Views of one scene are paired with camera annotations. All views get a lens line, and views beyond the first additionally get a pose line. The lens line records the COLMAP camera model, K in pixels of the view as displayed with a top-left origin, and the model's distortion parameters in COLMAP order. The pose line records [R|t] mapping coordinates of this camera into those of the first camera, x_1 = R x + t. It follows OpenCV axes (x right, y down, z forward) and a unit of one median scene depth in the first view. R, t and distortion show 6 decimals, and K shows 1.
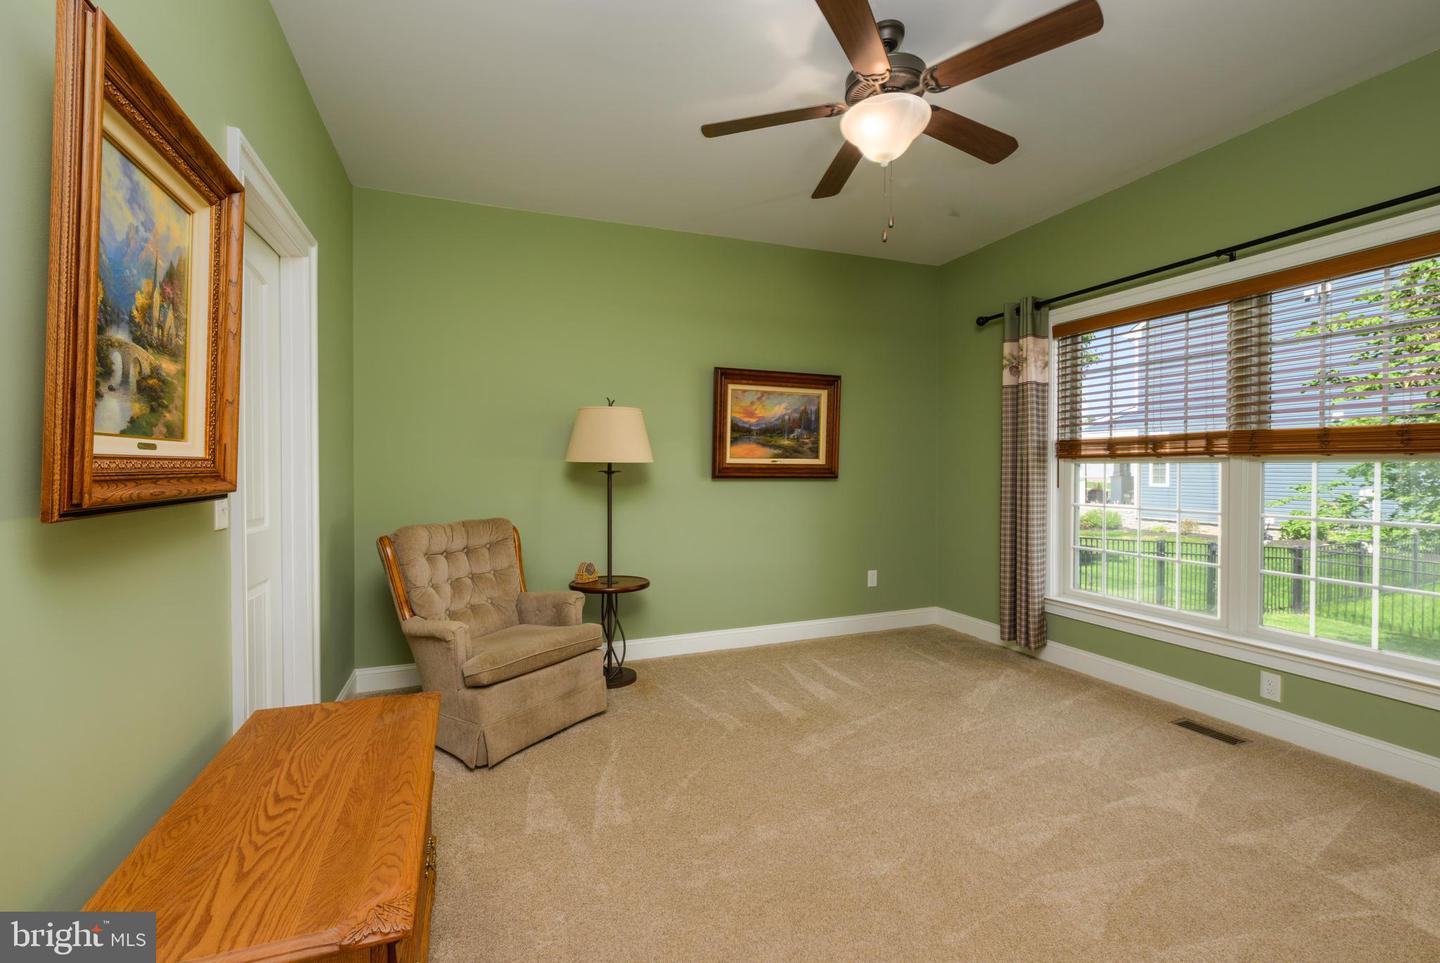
lens RADIAL K [[624.8, 0, 718.3], [0, 624.8, 467.3], [0, 0, 1]] dist [-0.000457, -0.000046]
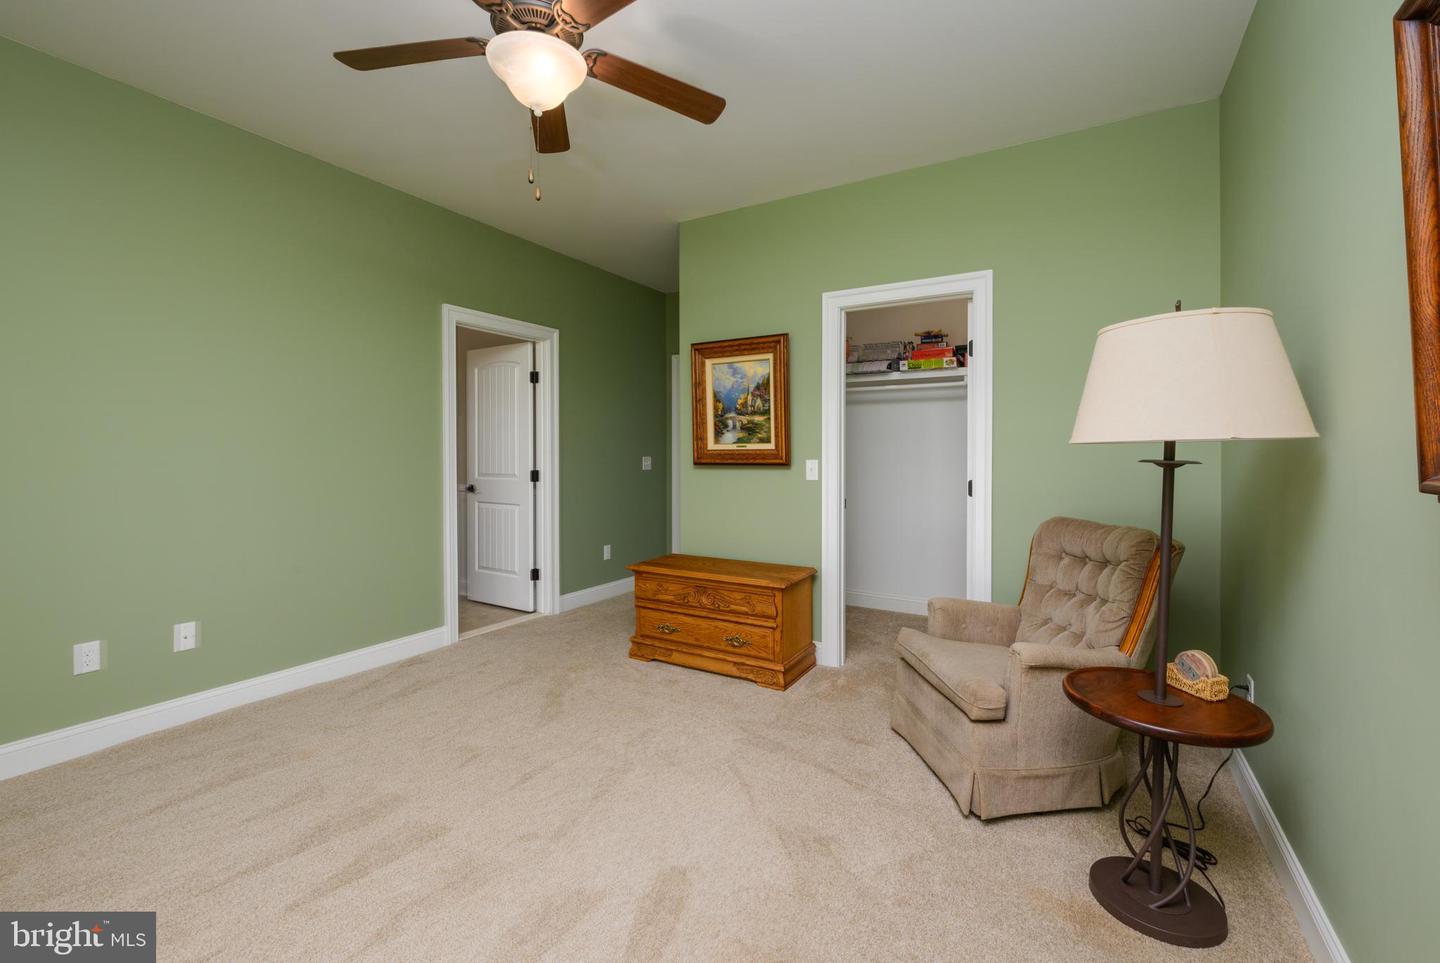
lens RADIAL K [[624.8, 0, 718.3], [0, 624.8, 467.3], [0, 0, 1]] dist [-0.000457, -0.000046]
pose [[-0.785908, 0.023434, -0.617900, 1.091882], [0.008449, 0.999595, 0.027164, -0.012782], [0.618286, 0.016128, -0.785787, 3.205007]]
